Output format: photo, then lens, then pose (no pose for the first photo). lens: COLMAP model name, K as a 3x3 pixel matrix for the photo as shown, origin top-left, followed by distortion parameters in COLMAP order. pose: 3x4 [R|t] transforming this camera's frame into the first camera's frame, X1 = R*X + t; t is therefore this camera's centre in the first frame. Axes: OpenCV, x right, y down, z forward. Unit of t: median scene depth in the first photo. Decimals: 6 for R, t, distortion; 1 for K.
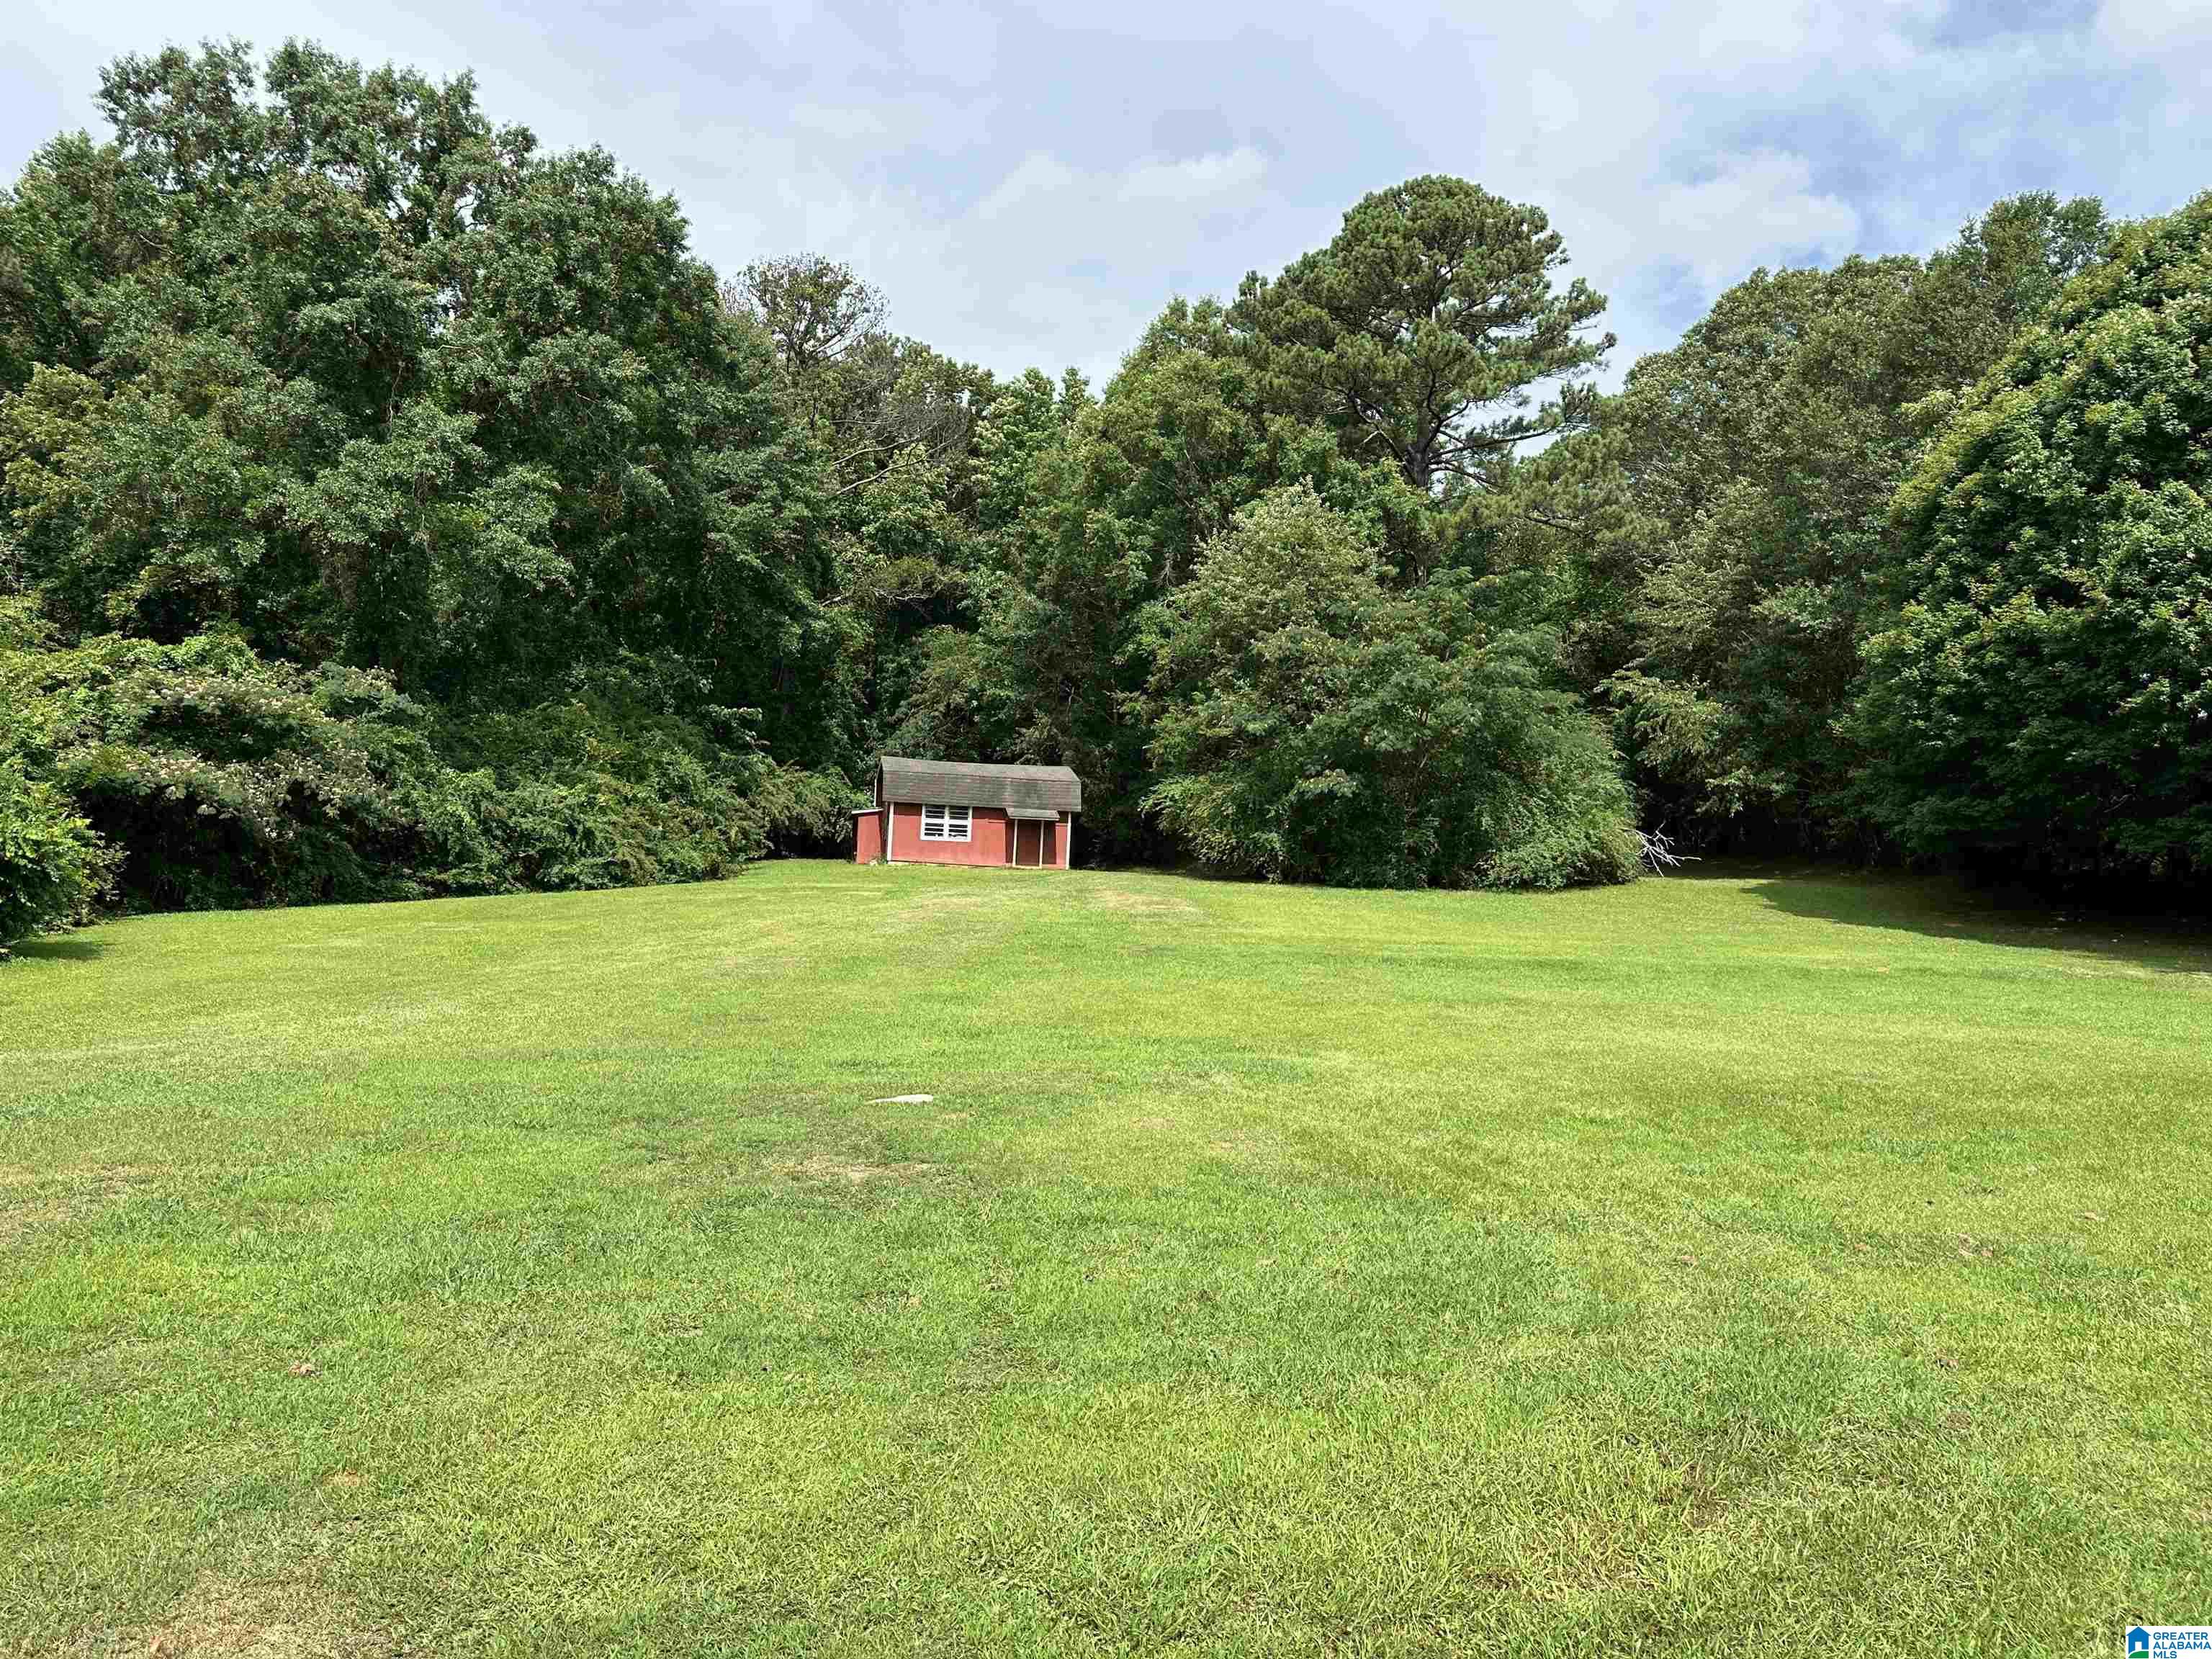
lens RADIAL K [[1549.2, 0, 1113.5], [0, 1549.2, 813.0], [0, 0, 1]] dist [0.065840, -0.053526]
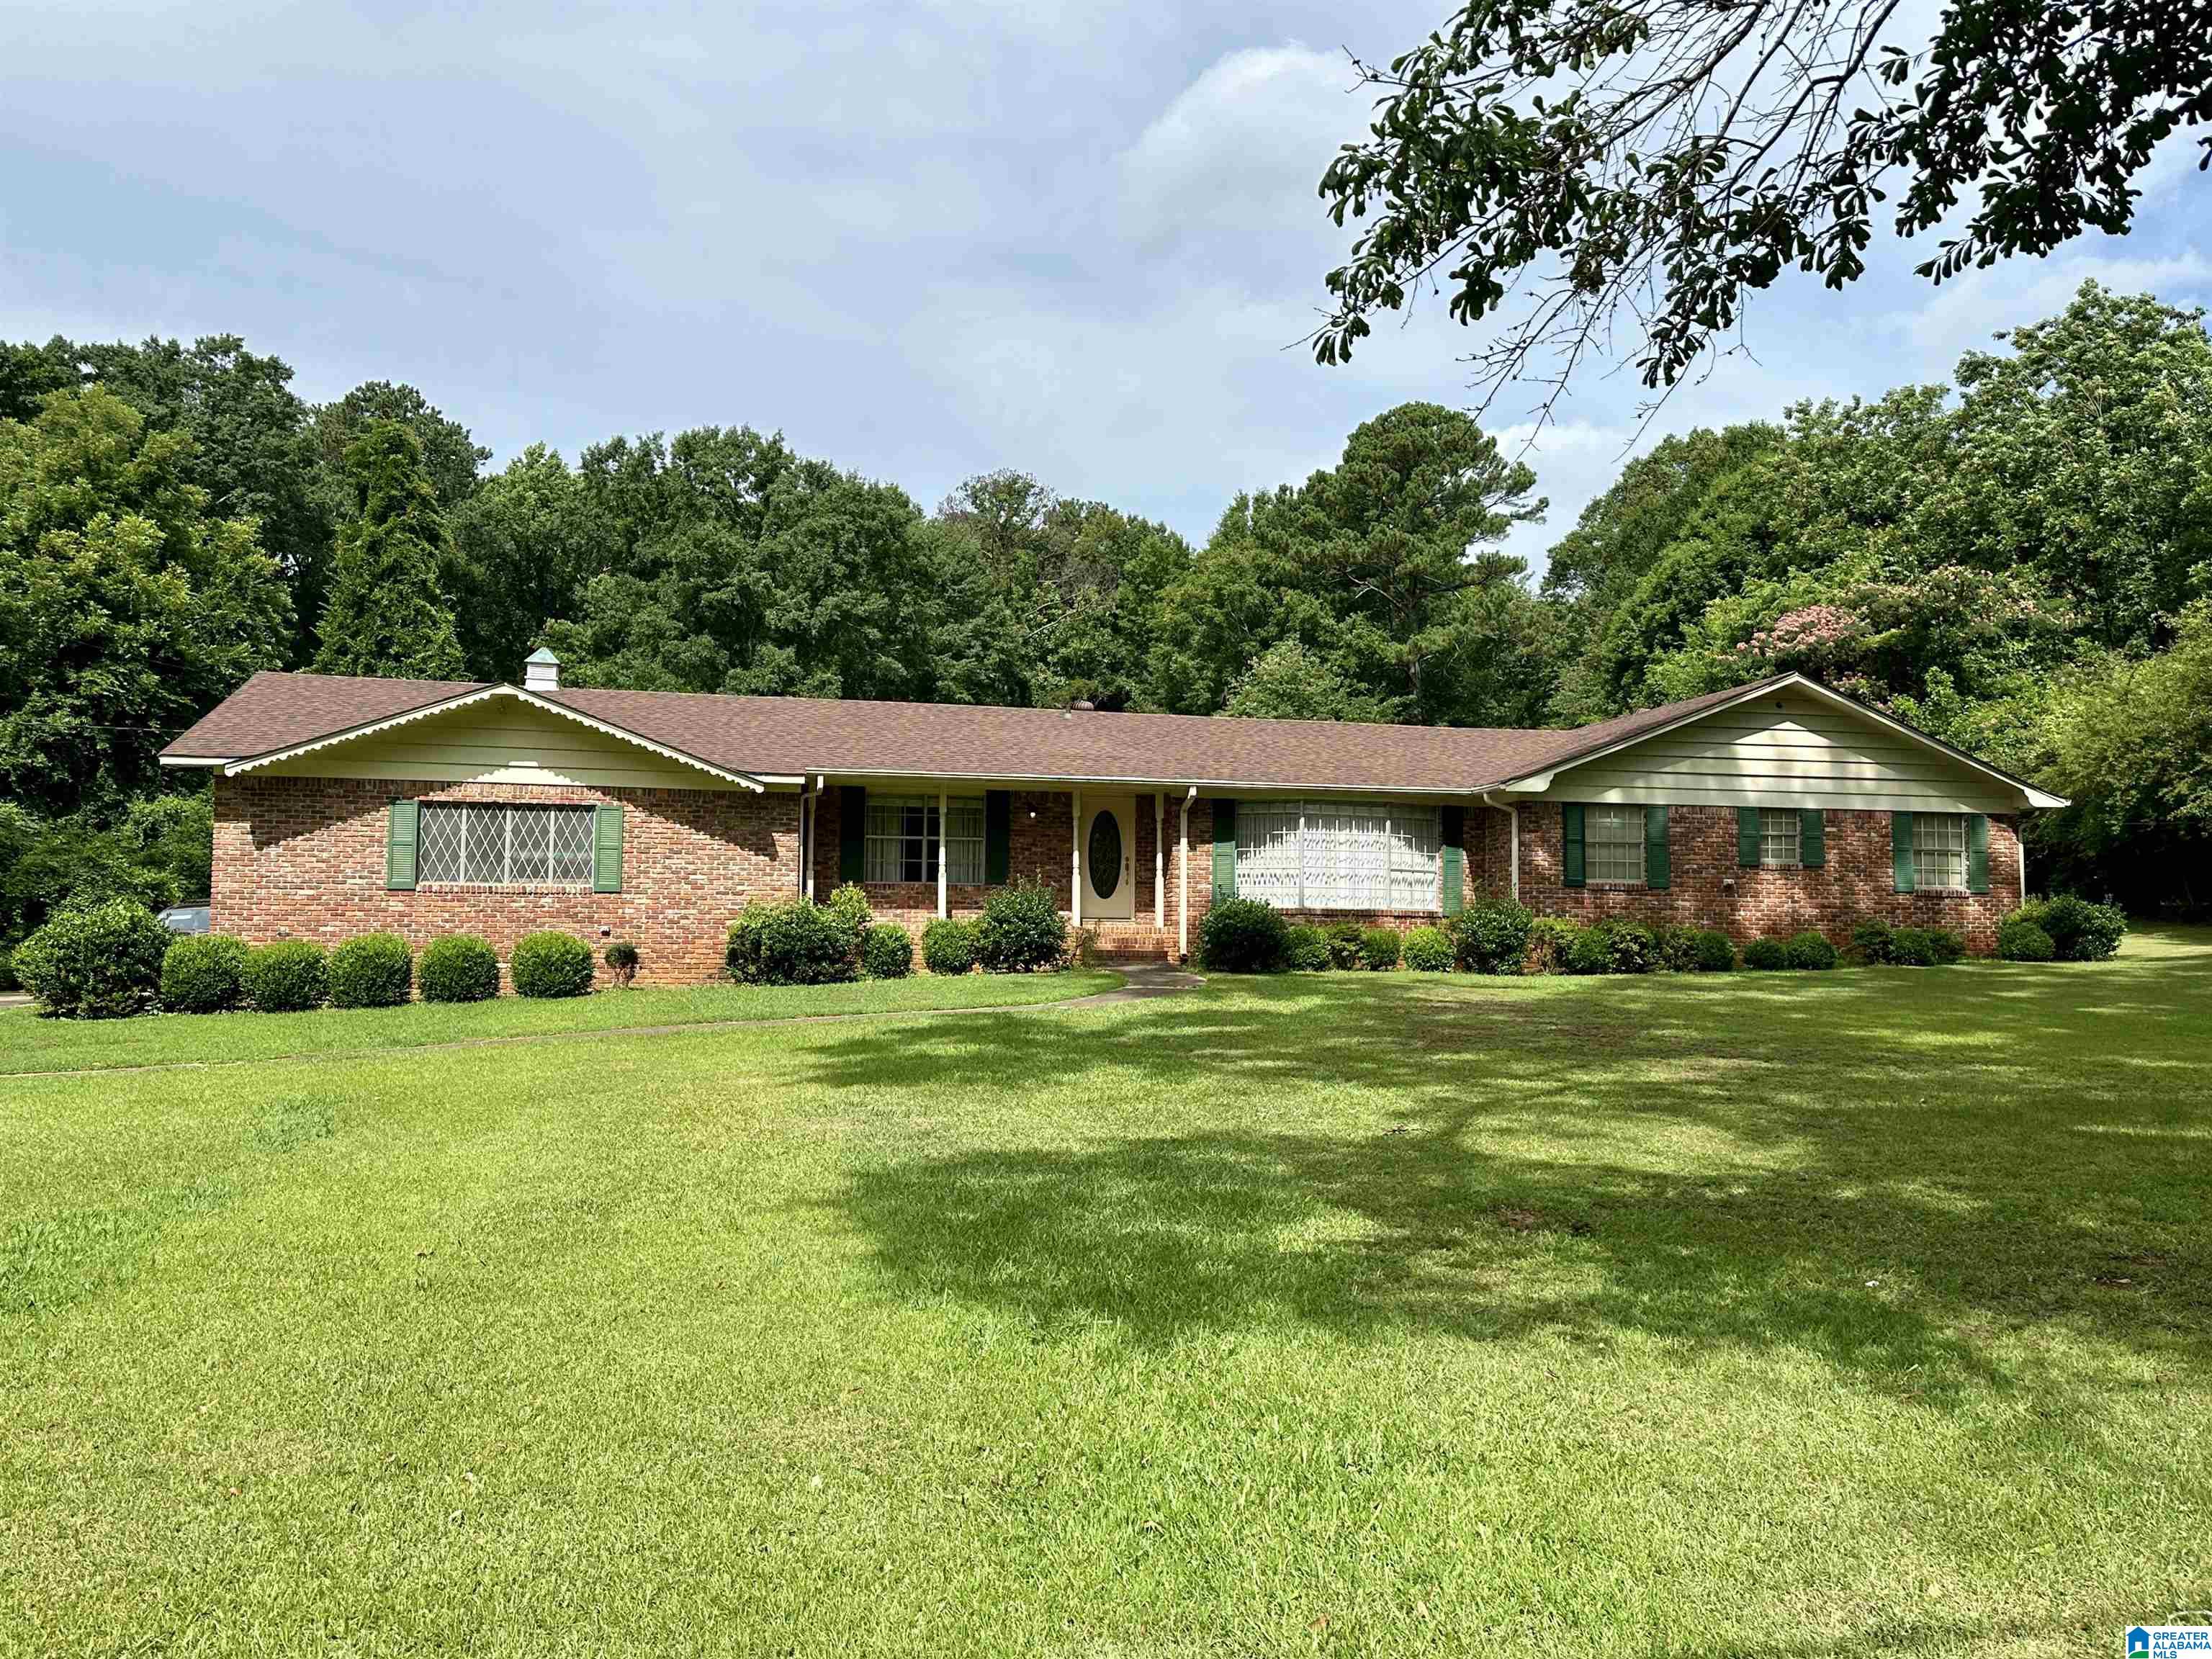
lens RADIAL K [[1698.6, 0, 1168.4], [0, 1698.6, 877.8], [0, 0, 1]] dist [0.066536, -0.057801]
pose [[0.984014, -0.040401, -0.173448, 0.265392], [0.043635, 0.998937, 0.014867, -0.002409], [0.172663, -0.022198, 0.984731, -0.659169]]
